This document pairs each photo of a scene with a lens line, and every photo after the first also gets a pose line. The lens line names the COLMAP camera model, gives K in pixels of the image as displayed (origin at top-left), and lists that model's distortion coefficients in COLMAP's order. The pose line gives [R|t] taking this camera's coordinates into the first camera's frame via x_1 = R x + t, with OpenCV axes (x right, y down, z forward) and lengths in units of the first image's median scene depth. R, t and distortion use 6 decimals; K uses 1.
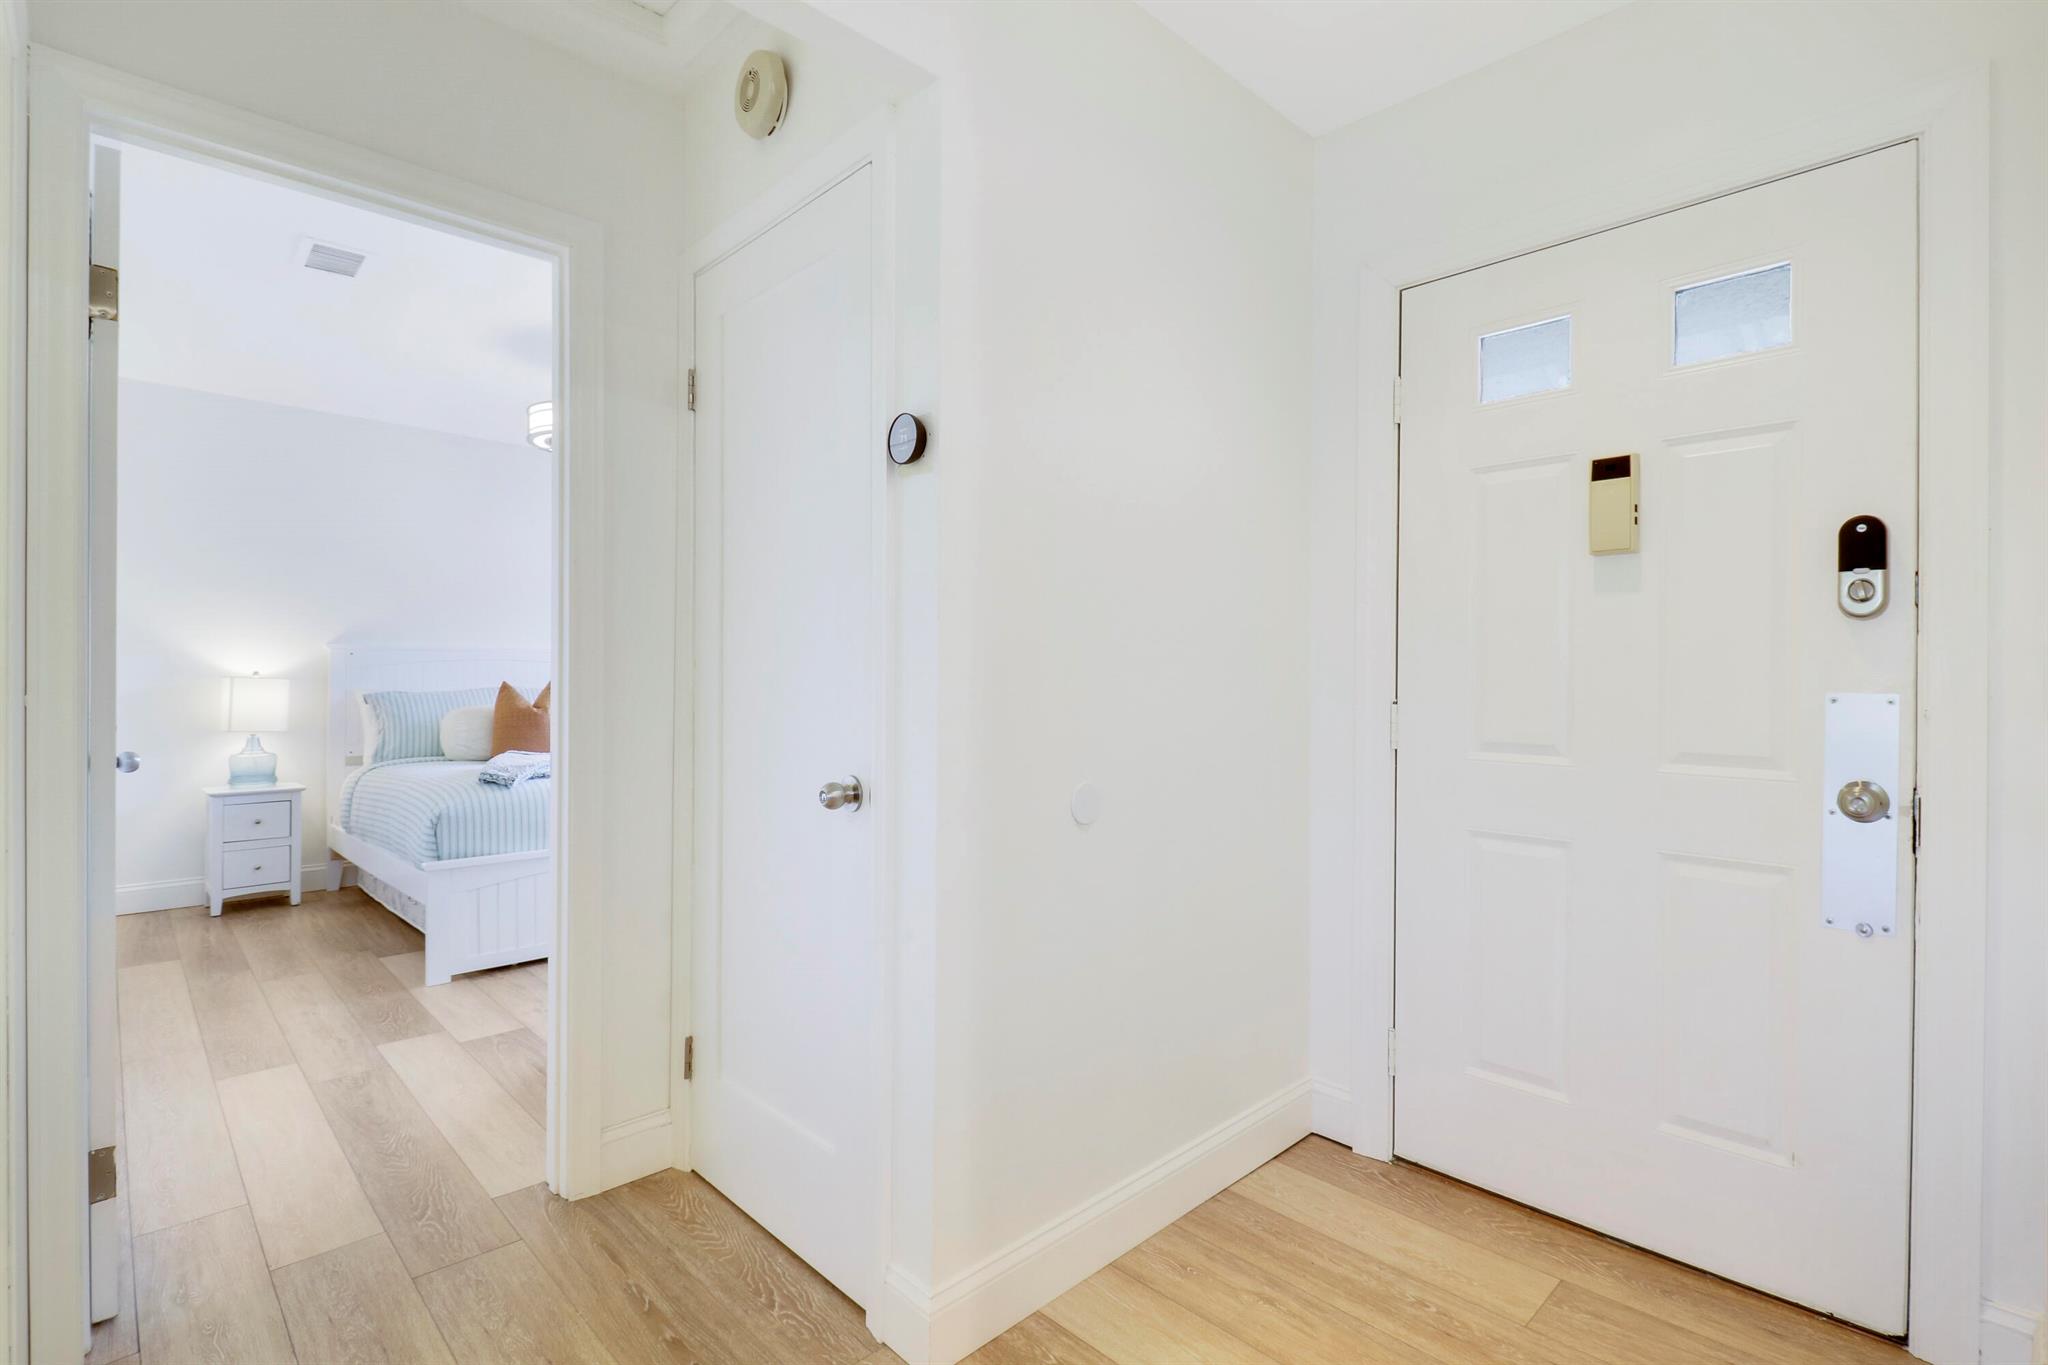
lens RADIAL K [[952.3, 0, 1026.8], [0, 952.3, 667.4], [0, 0, 1]] dist [-0.003667, -0.007528]
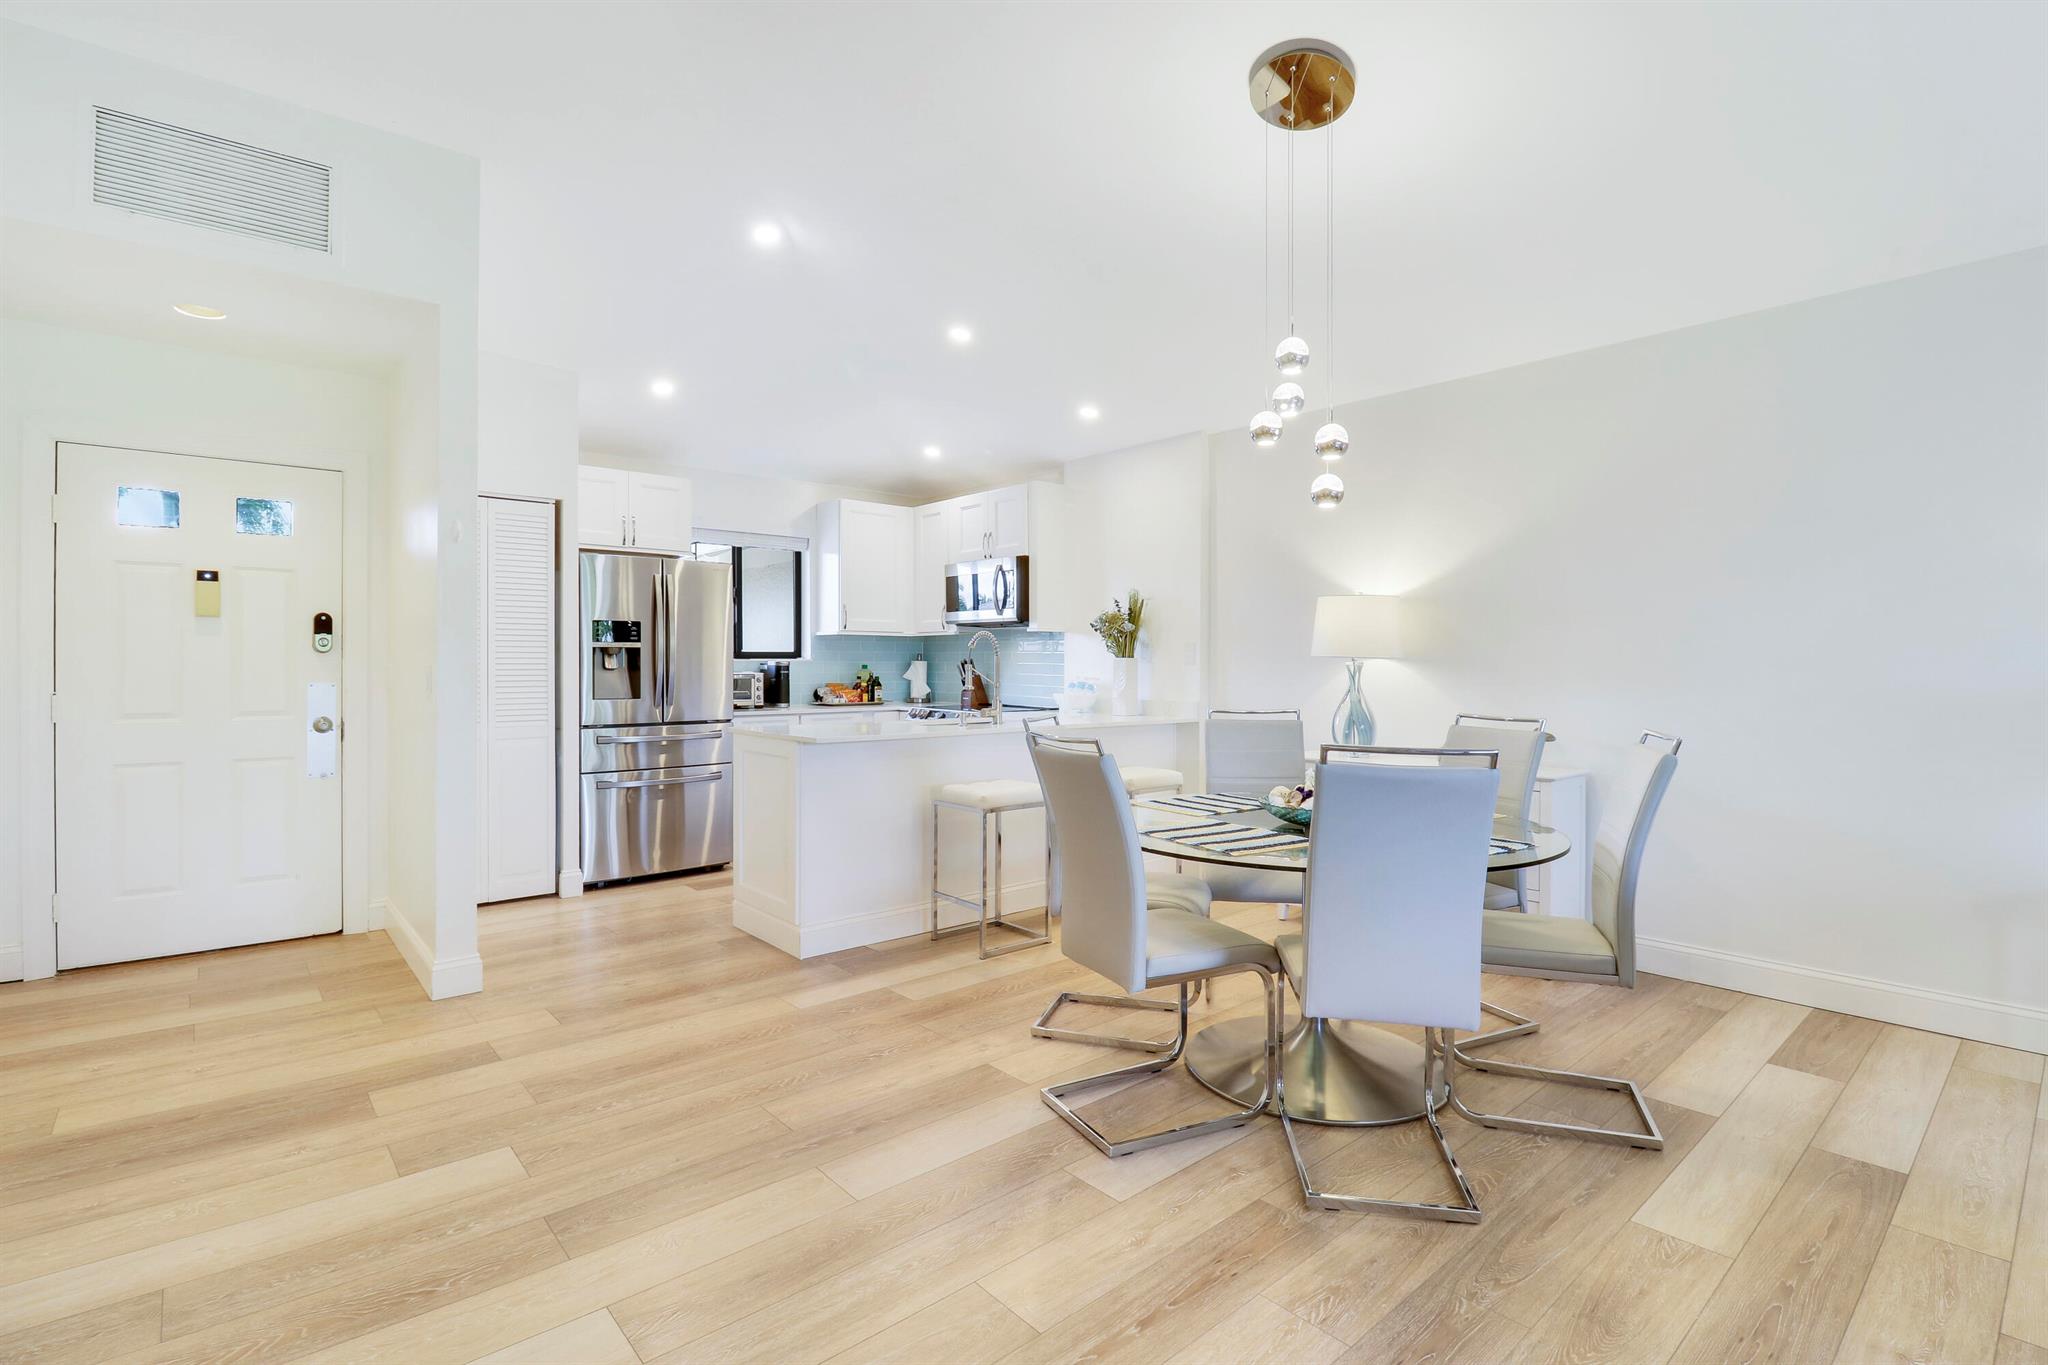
lens RADIAL K [[952.3, 0, 1065.9], [0, 952.3, 668.2], [0, 0, 1]] dist [-0.003667, -0.007528]
pose [[0.048507, -0.009789, 0.998775, -0.547383], [-0.004501, 0.999940, 0.010019, -0.015782], [-0.998813, -0.004981, 0.048460, -0.392068]]
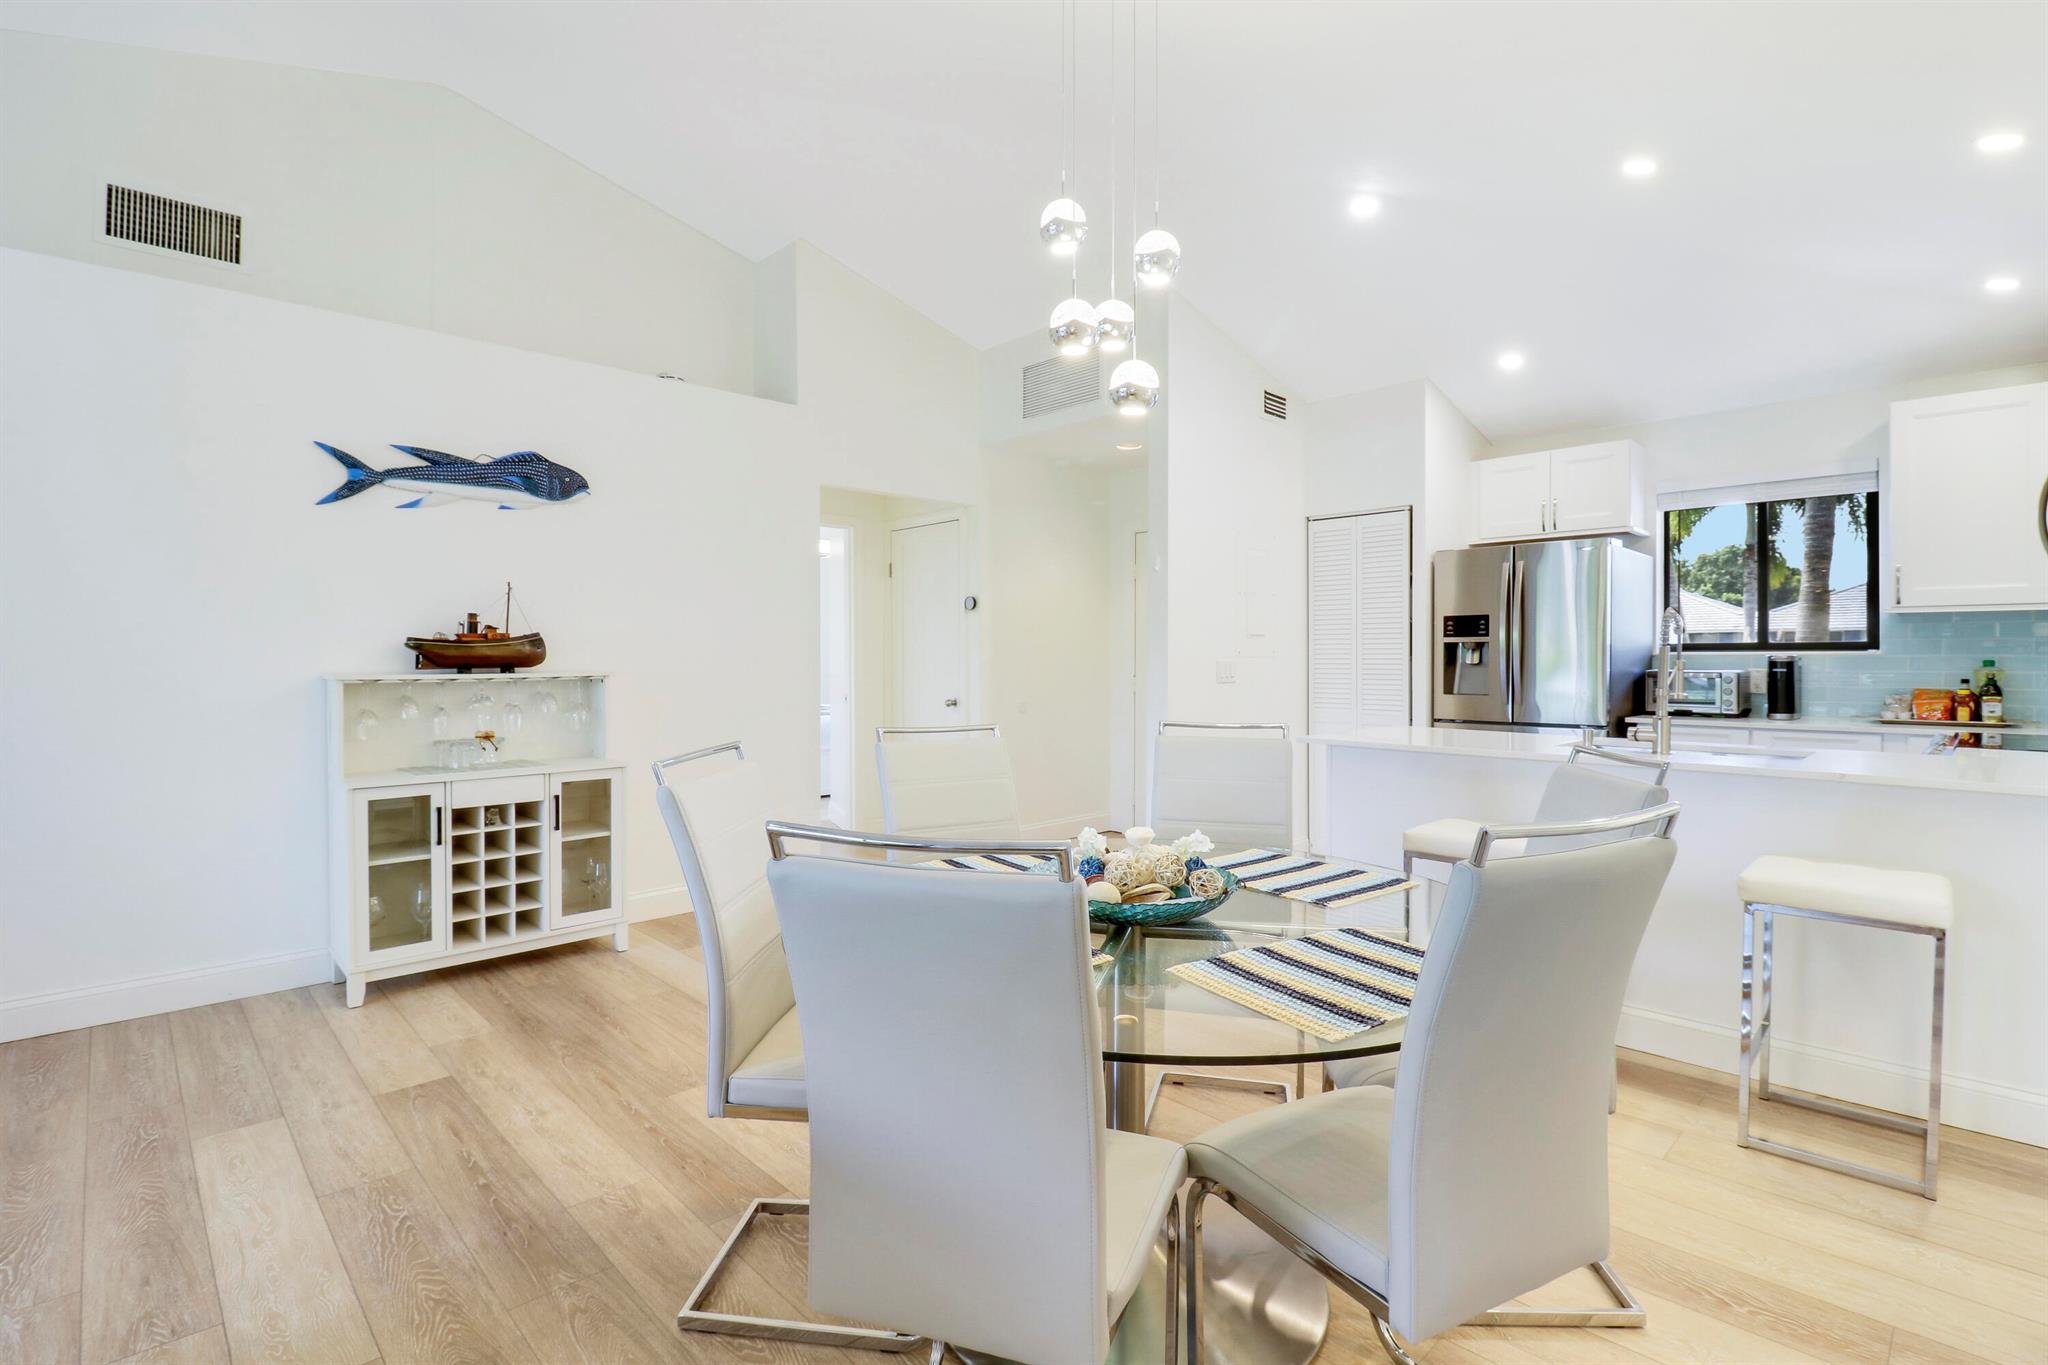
lens RADIAL K [[952.3, 0, 1011.6], [0, 952.3, 663.4], [0, 0, 1]] dist [-0.003667, -0.007528]
pose [[0.999898, -0.006415, -0.012732, 0.026537], [0.006513, 0.999949, 0.007657, -0.014310], [0.012682, -0.007739, 0.999890, -0.921092]]
